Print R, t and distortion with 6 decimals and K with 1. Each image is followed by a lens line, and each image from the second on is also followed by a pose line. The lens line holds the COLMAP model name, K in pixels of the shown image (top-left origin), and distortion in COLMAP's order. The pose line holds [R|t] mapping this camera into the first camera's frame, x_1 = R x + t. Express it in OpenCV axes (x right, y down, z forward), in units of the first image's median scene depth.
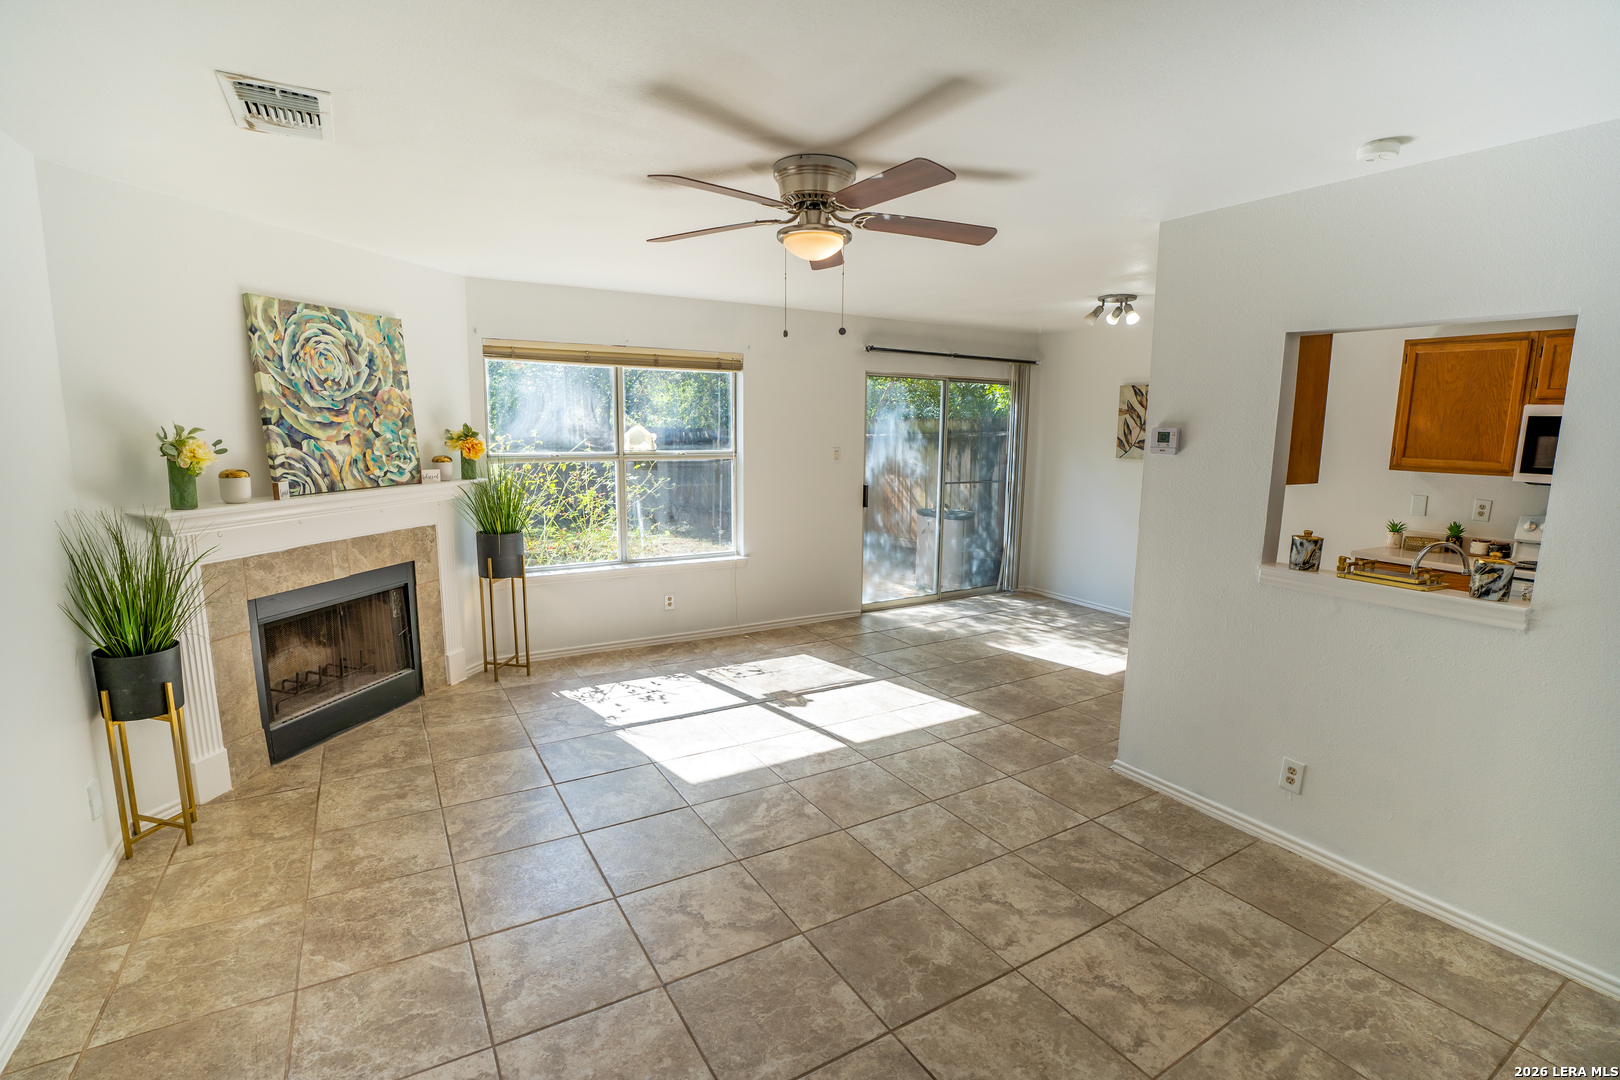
lens RADIAL K [[744.2, 0, 808.5], [0, 744.2, 546.6], [0, 0, 1]] dist [-0.056298, 0.010480]
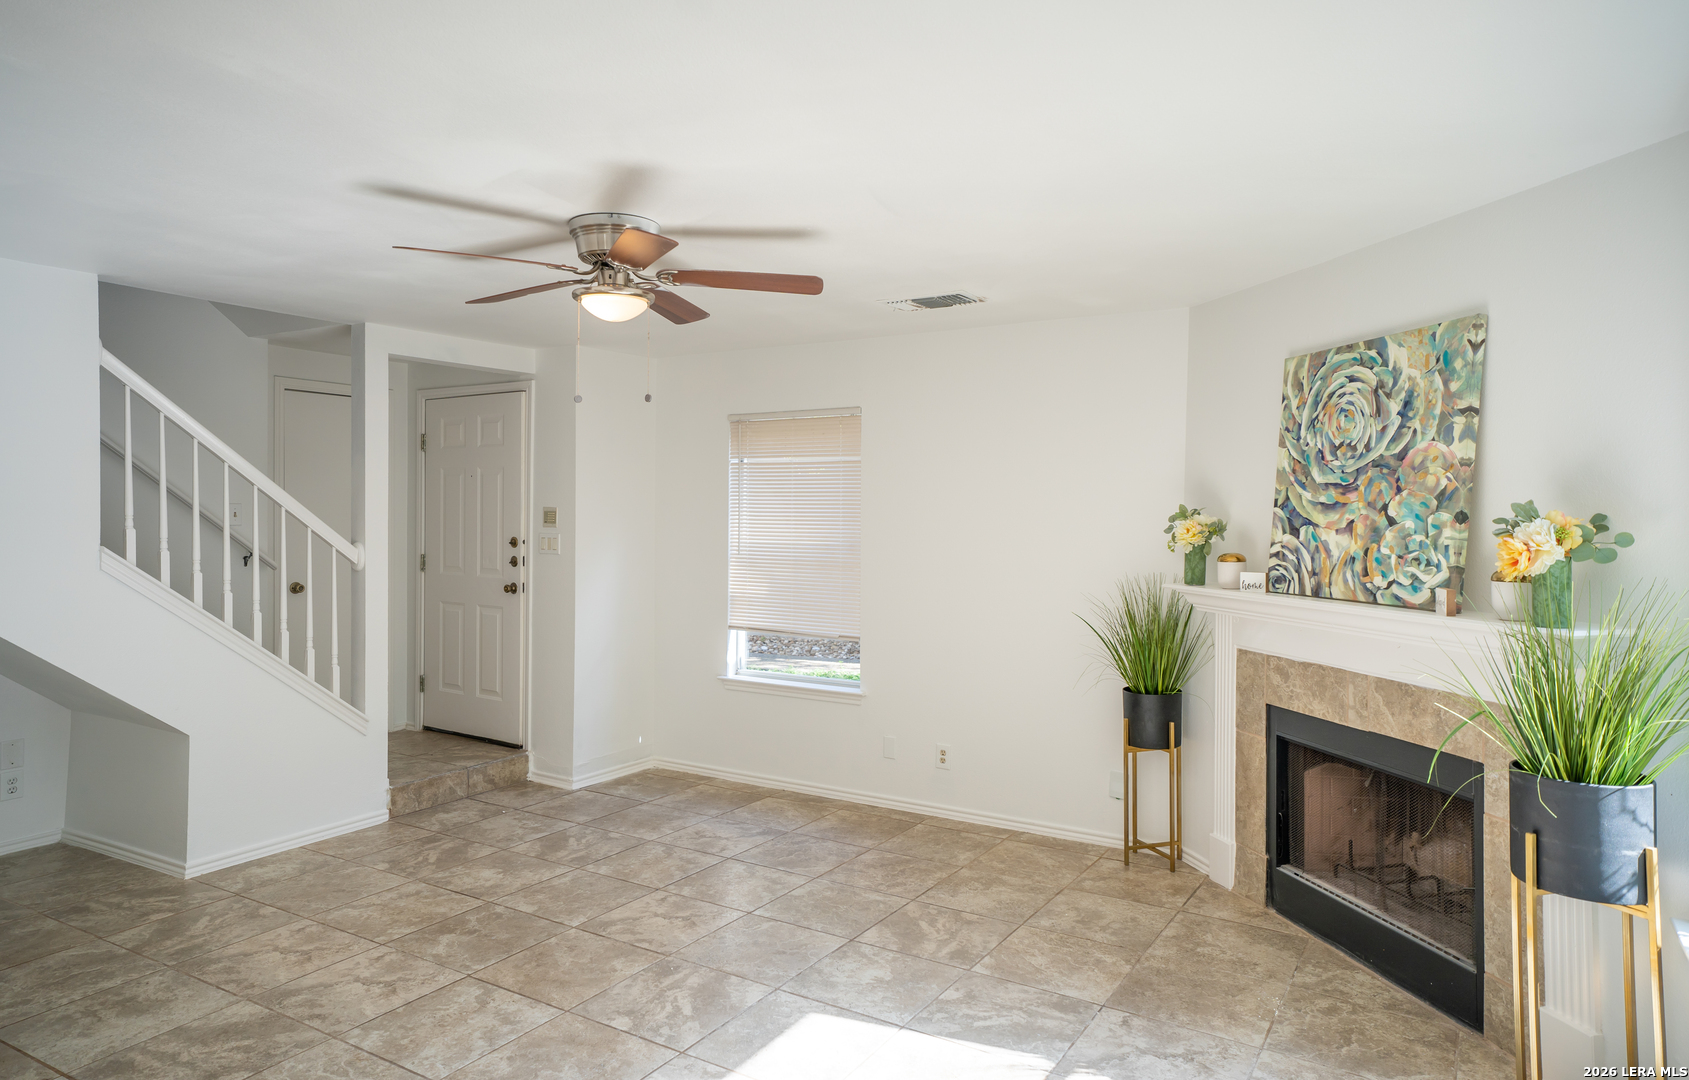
lens RADIAL K [[1048.1, 0, 838.4], [0, 1048.1, 518.6], [0, 0, 1]] dist [0.030321, 0.027776]
pose [[-0.893695, -0.015840, -0.448396, 0.255341], [-0.087561, 0.986318, 0.139675, -0.261577], [0.440048, 0.164089, -0.882855, 1.726380]]
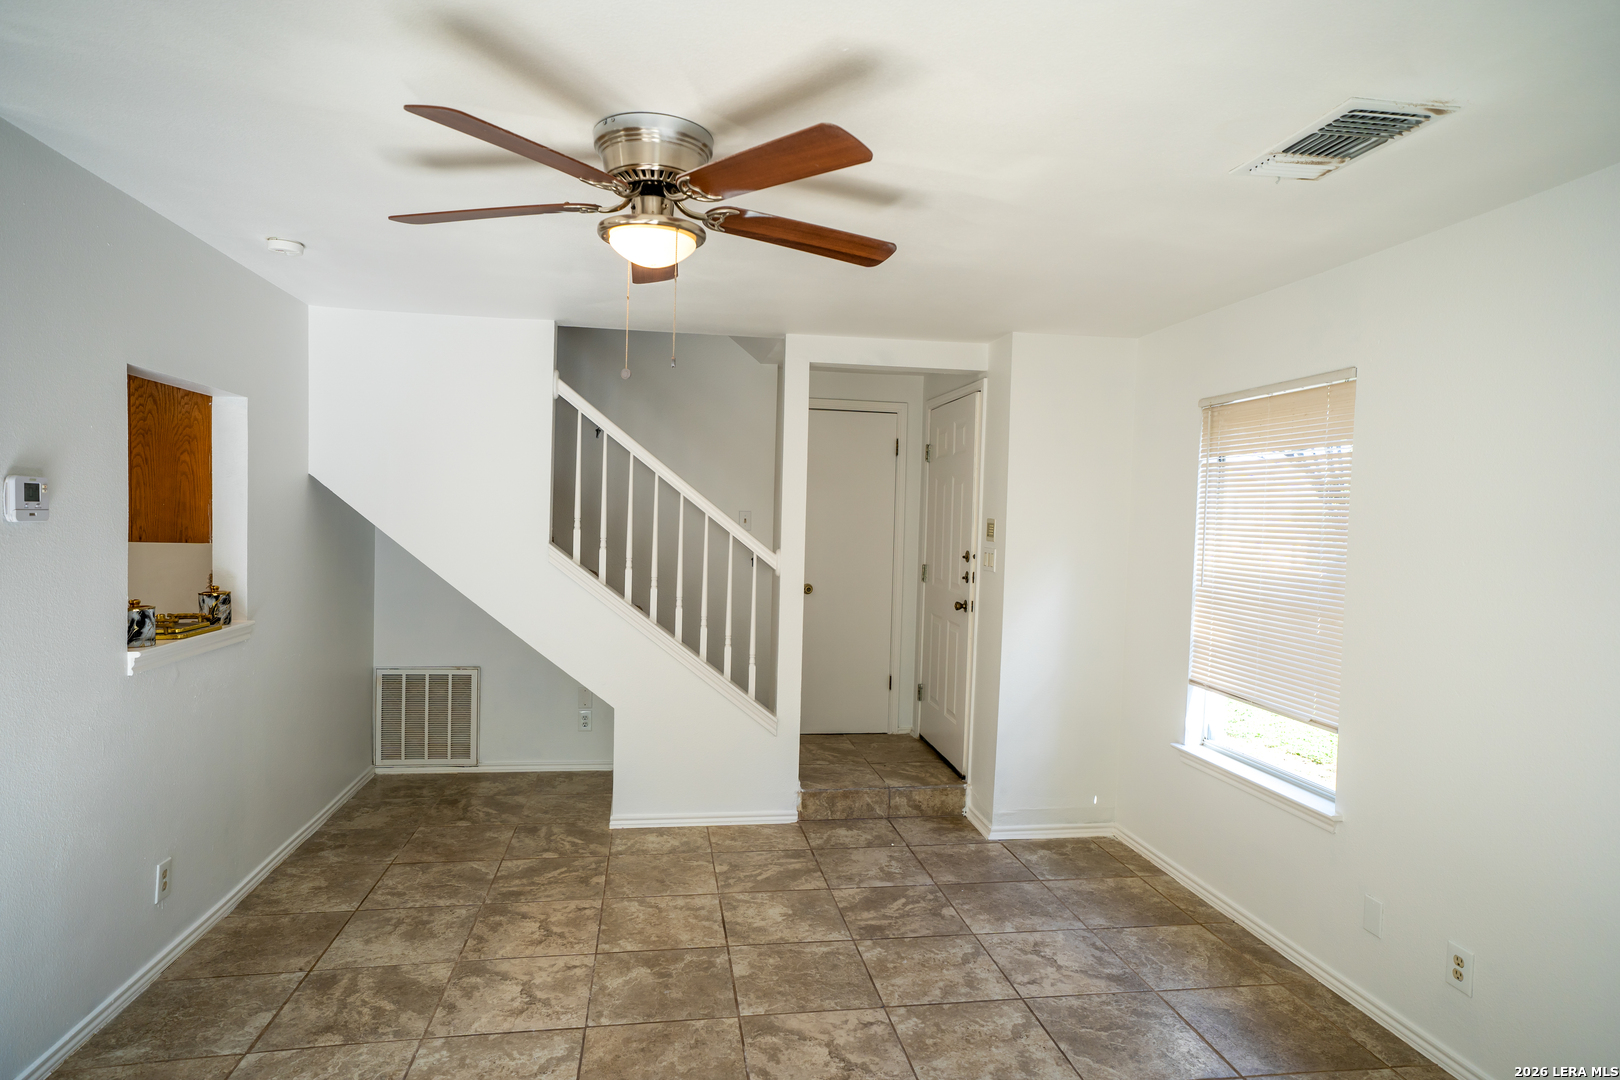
lens RADIAL K [[920.4, 0, 812.6], [0, 920.4, 551.3], [0, 0, 1]] dist [-0.008620, 0.017794]
pose [[-0.930223, -0.052782, 0.363179, -0.344584], [0.017813, 0.981944, 0.188333, -0.209496], [-0.366562, 0.181662, -0.912486, 1.324993]]
